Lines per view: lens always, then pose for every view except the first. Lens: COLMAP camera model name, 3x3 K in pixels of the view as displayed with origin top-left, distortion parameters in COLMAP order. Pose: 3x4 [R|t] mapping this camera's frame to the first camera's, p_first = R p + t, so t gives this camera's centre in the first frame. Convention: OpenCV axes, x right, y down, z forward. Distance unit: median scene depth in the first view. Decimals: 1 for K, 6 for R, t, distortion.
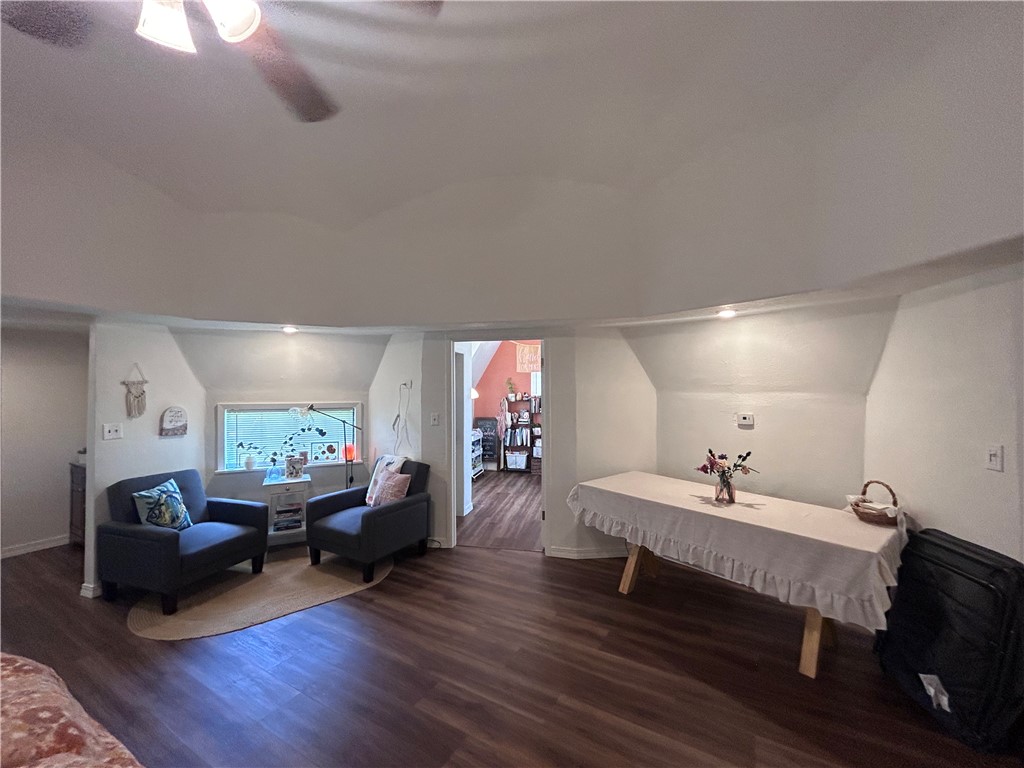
lens RADIAL K [[416.5, 0, 509.9], [0, 416.5, 381.8], [0, 0, 1]] dist [-0.004128, 0.002347]
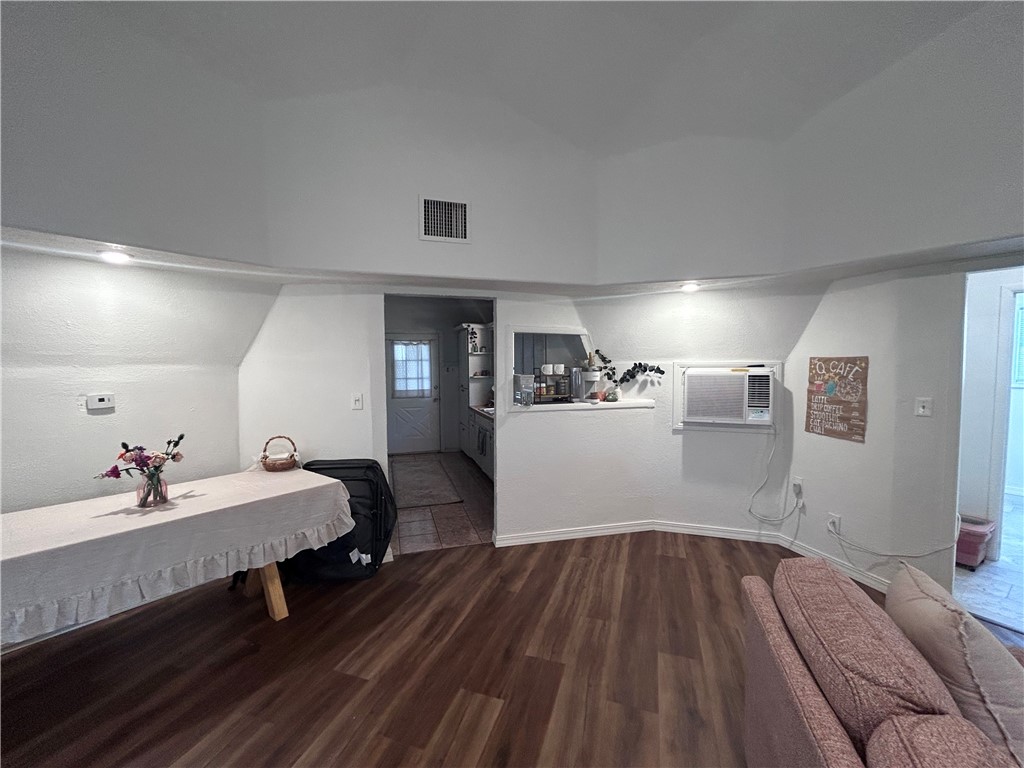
lens RADIAL K [[416.5, 0, 509.9], [0, 416.5, 381.8], [0, 0, 1]] dist [-0.004128, 0.002347]
pose [[-0.193986, -0.045059, 0.979969, -0.264925], [-0.007846, 0.998984, 0.044380, 0.013440], [-0.980973, 0.000920, -0.194142, 0.360803]]
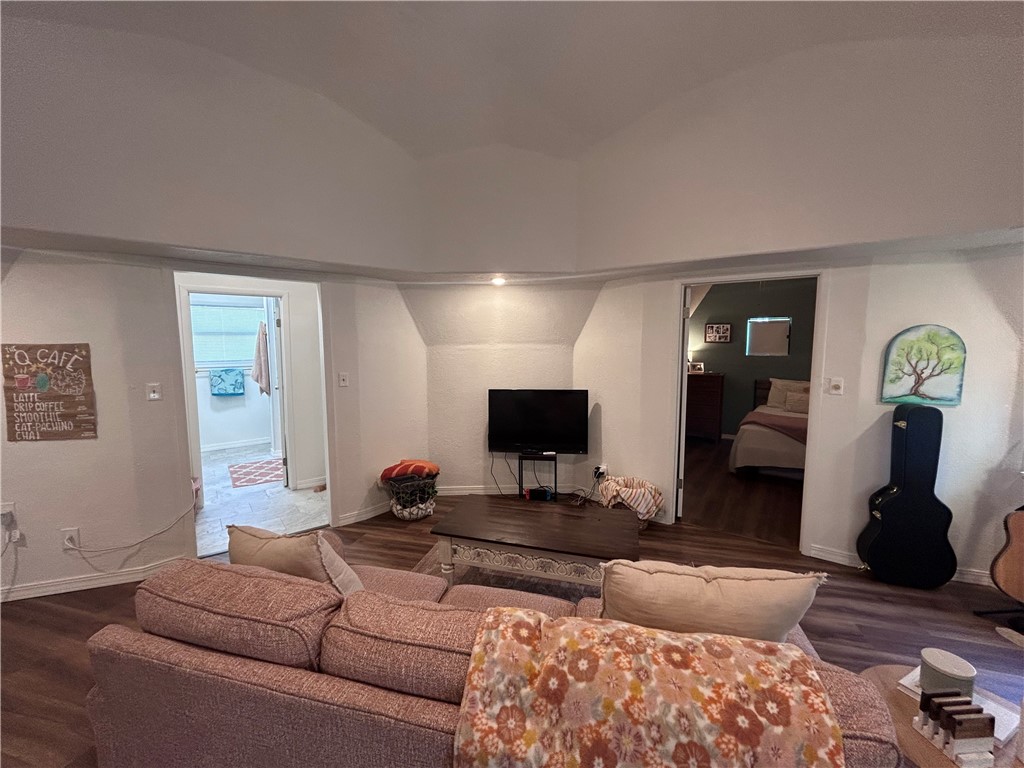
lens RADIAL K [[416.5, 0, 509.9], [0, 416.5, 381.8], [0, 0, 1]] dist [-0.004128, 0.002347]
pose [[-0.969968, 0.028090, -0.241607, -0.159643], [0.008664, 0.996669, 0.081093, 0.009263], [0.243080, 0.076565, -0.966980, 0.411009]]
